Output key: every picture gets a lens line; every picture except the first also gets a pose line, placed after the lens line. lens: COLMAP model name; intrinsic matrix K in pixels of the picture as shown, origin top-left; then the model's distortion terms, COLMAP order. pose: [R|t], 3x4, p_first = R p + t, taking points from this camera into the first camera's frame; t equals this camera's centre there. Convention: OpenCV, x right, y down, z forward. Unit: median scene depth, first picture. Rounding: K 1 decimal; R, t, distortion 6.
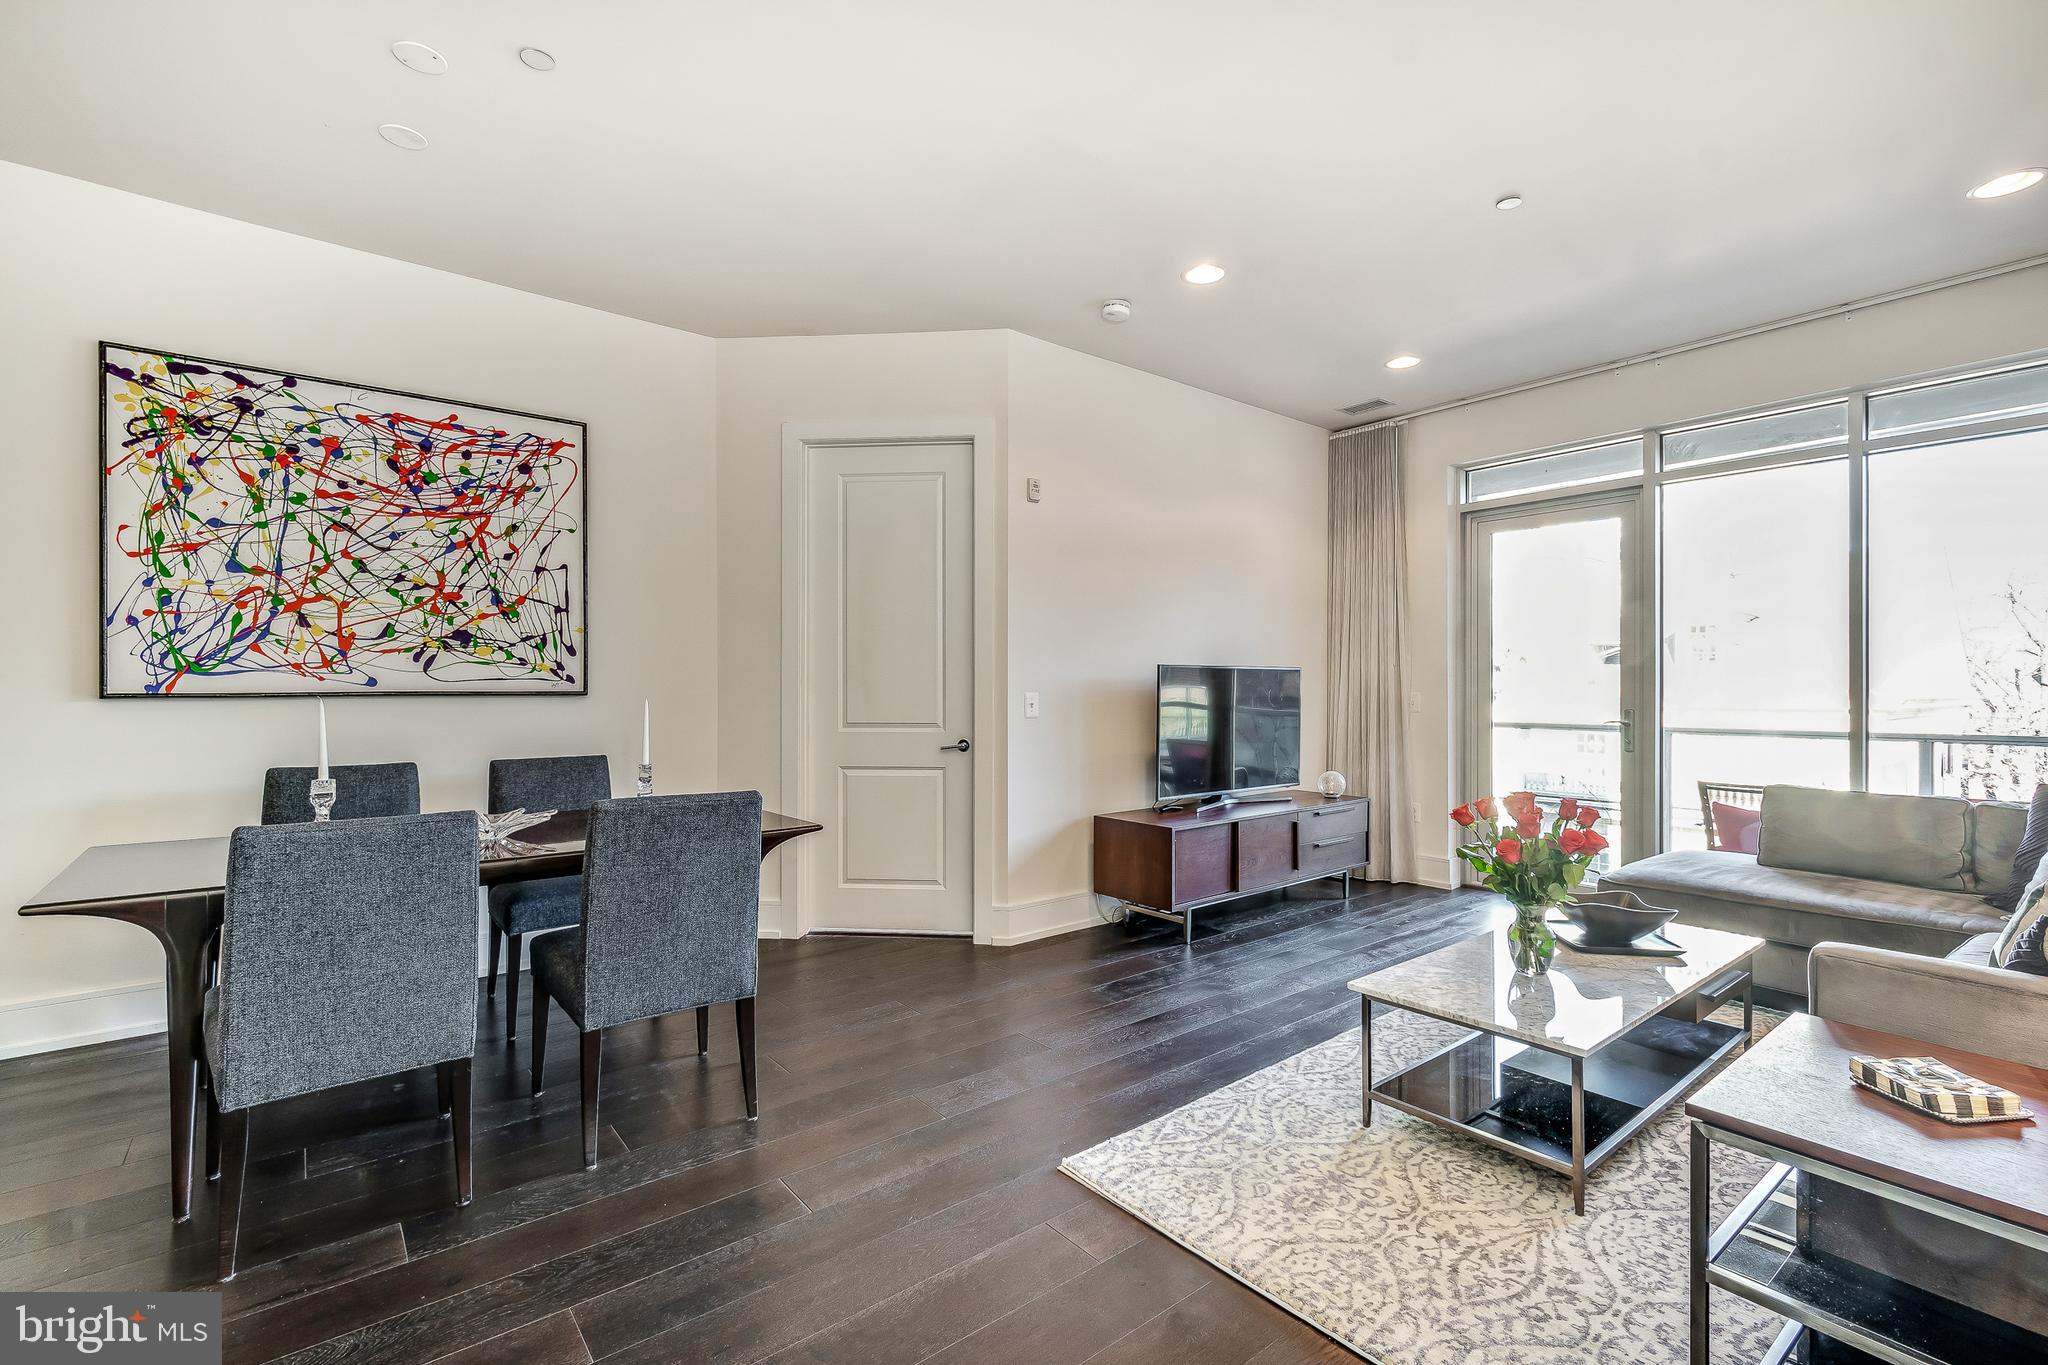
lens RADIAL K [[917.1, 0, 1094.6], [0, 917.1, 678.0], [0, 0, 1]] dist [0.012610, -0.003153]
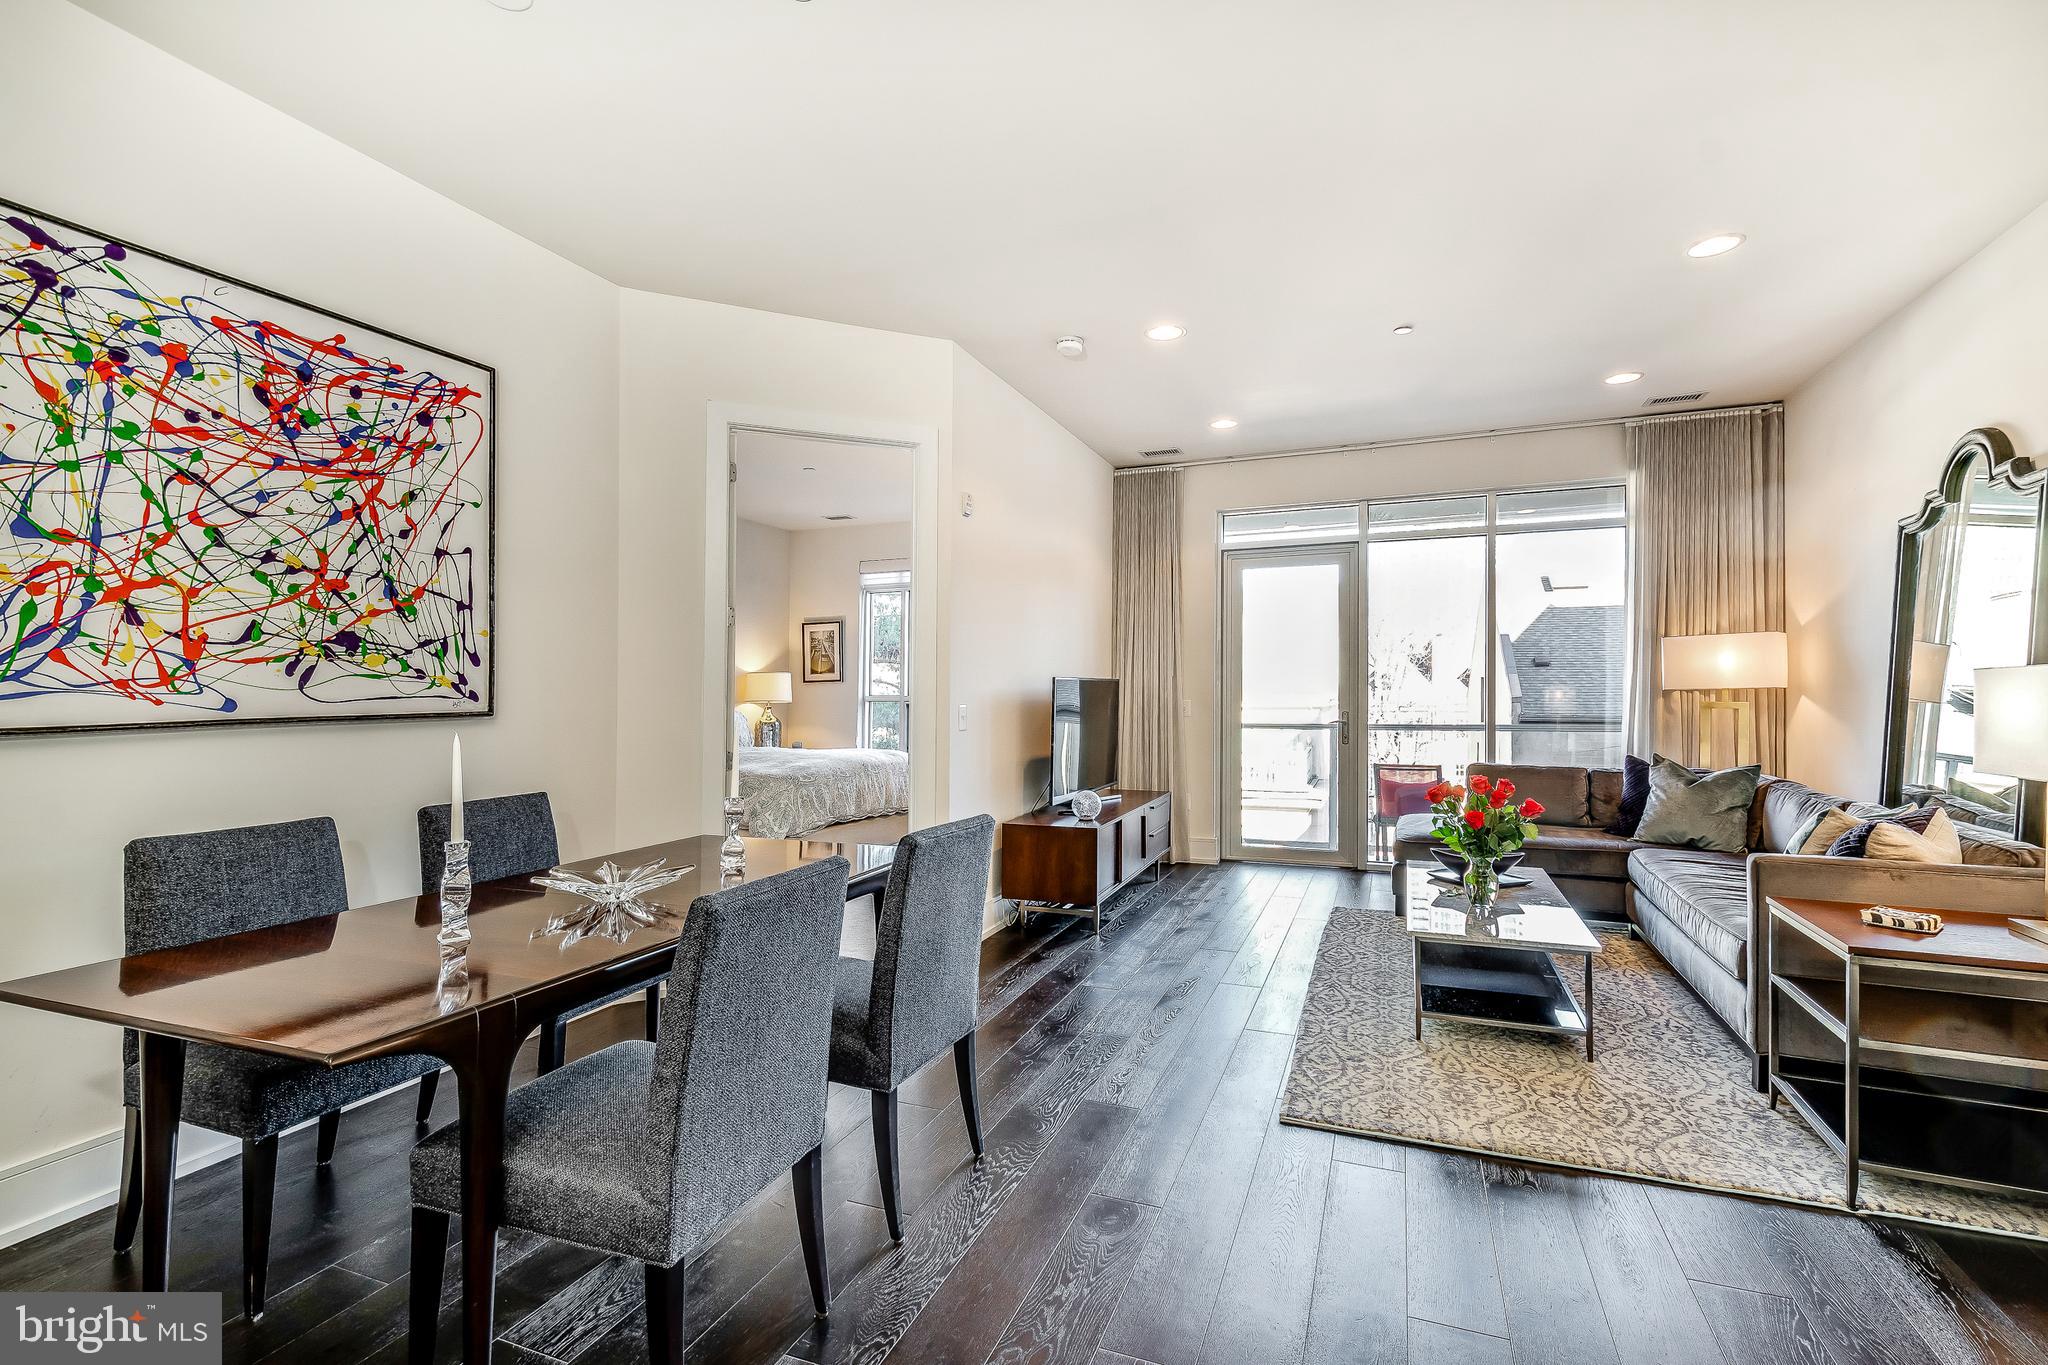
lens RADIAL K [[917.1, 0, 1052.2], [0, 917.1, 671.0], [0, 0, 1]] dist [0.012610, -0.003153]
pose [[0.867062, 0.005411, 0.498171, -0.587914], [-0.004386, 0.999985, -0.003226, -0.021434], [-0.498181, 0.000612, 0.867073, 0.091074]]
